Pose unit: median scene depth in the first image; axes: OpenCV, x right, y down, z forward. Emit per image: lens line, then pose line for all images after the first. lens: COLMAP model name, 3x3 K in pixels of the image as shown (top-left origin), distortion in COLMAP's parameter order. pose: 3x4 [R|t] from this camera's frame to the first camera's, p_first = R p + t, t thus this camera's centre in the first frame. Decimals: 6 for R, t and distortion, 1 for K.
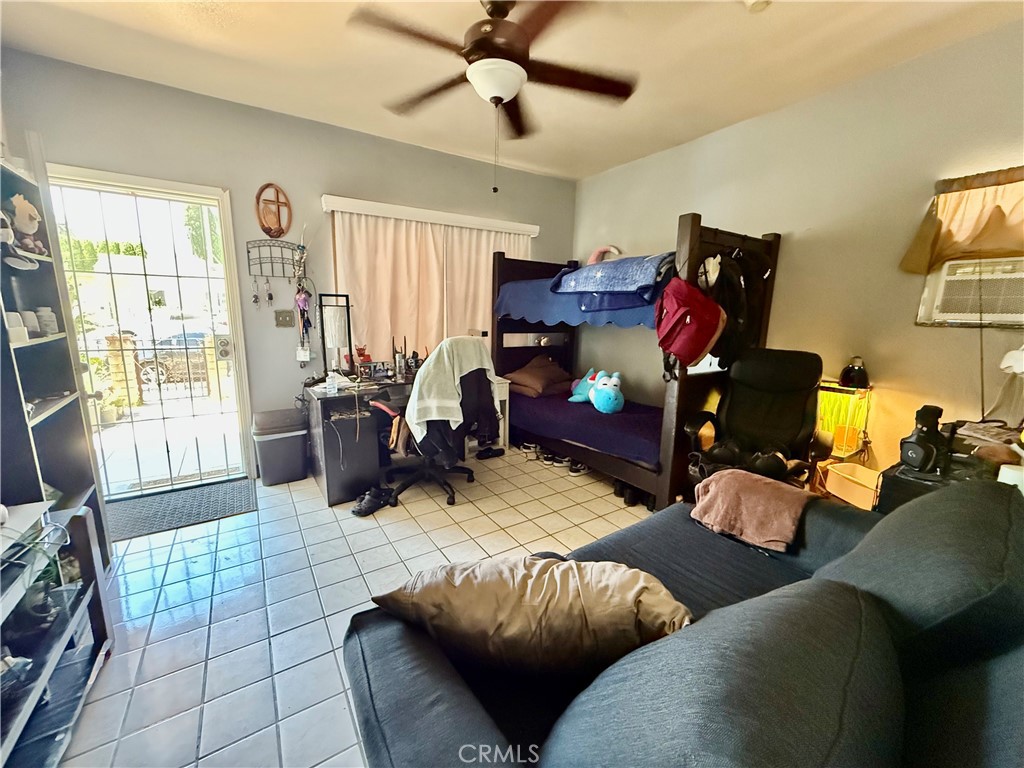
lens RADIAL K [[408.5, 0, 512.4], [0, 408.5, 387.0], [0, 0, 1]] dist [-0.000352, 0.000162]
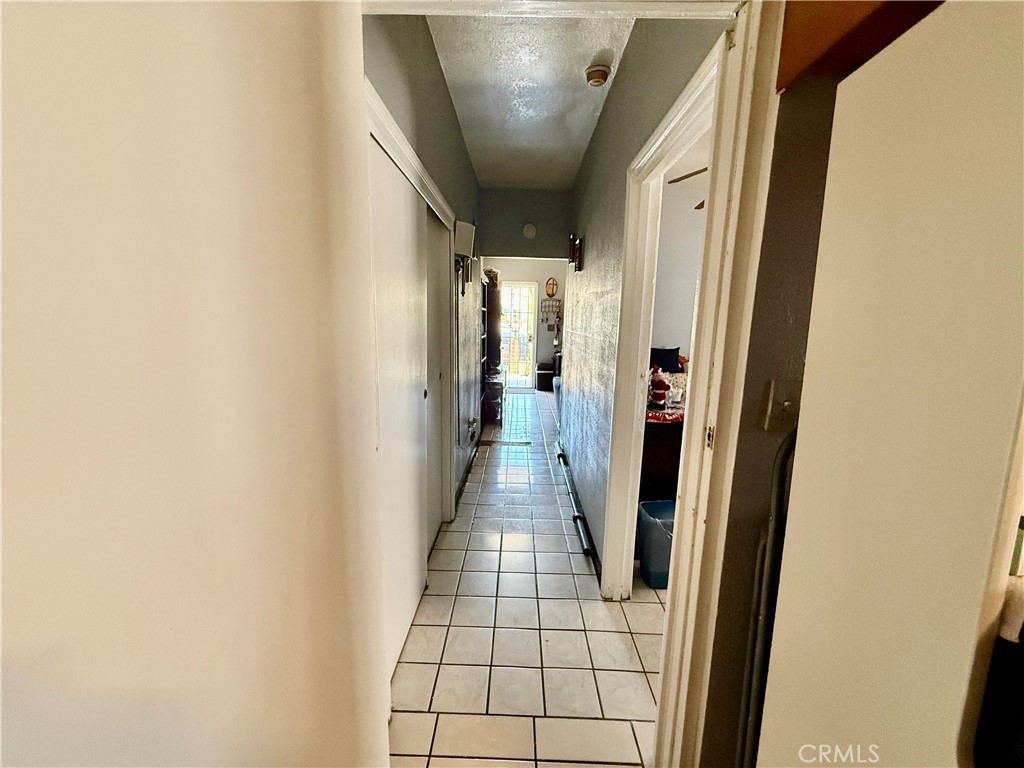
lens RADIAL K [[408.5, 0, 512.5], [0, 408.5, 381.6], [0, 0, 1]] dist [-0.000352, 0.000162]
pose [[0.824227, 0.082620, -0.560199, 0.746821], [-0.111738, 0.993577, -0.017865, 0.254269], [0.555125, 0.077321, 0.828165, -1.298814]]
